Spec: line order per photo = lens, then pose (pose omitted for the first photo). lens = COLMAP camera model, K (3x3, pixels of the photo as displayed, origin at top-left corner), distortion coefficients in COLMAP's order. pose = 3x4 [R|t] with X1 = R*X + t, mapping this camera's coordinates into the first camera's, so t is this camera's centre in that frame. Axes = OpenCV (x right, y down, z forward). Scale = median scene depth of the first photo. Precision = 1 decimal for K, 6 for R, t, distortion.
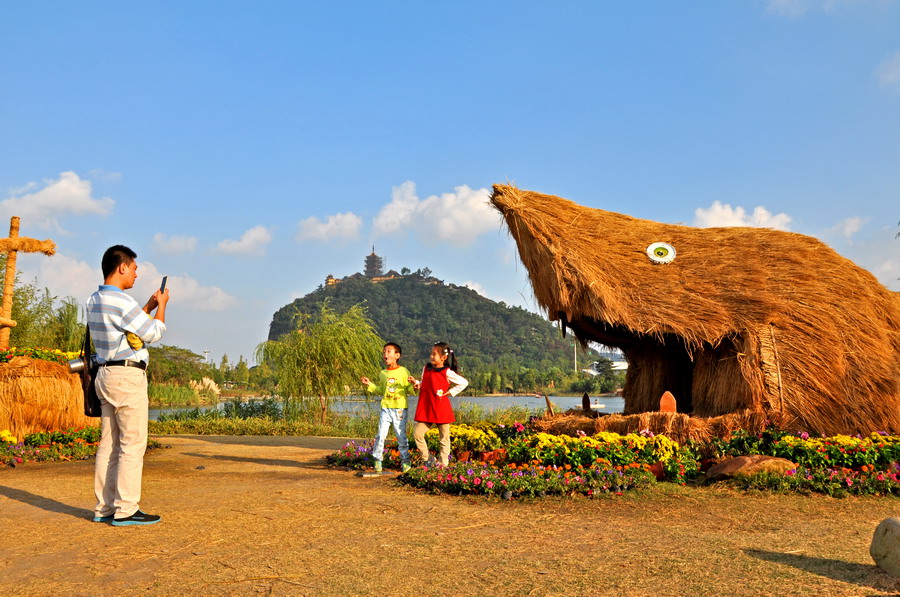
lens RADIAL K [[808.3, 0, 450.0], [0, 808.3, 298.5], [0, 0, 1]] dist [-0.096362, 0.002922]
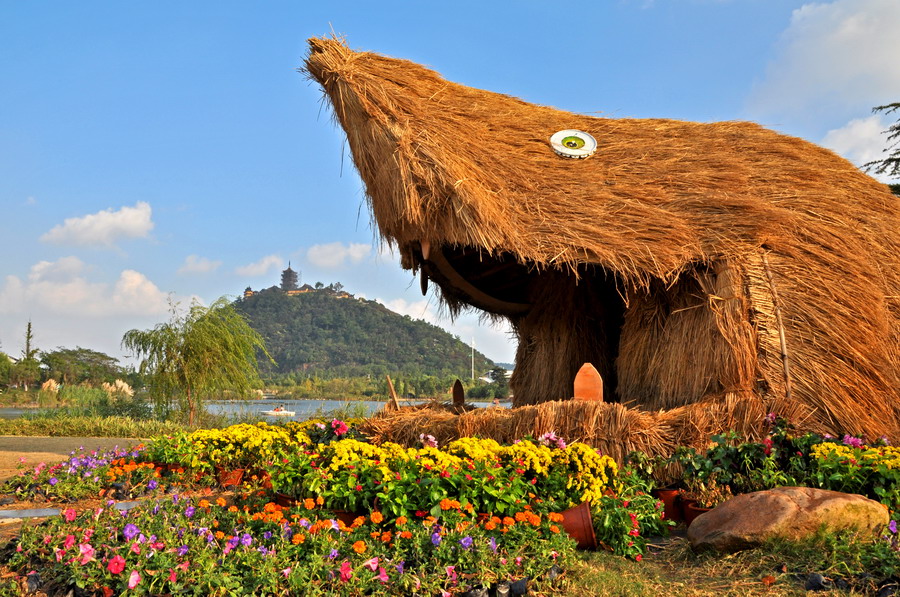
lens RADIAL K [[741.7, 0, 450.0], [0, 741.7, 298.5], [0, 0, 1]] dist [-0.143447, 0.004822]
pose [[0.992373, 0.019177, 0.121770, 0.111582], [-0.017020, 0.999680, -0.018725, 0.080156], [-0.122090, 0.016510, 0.992382, 0.493156]]
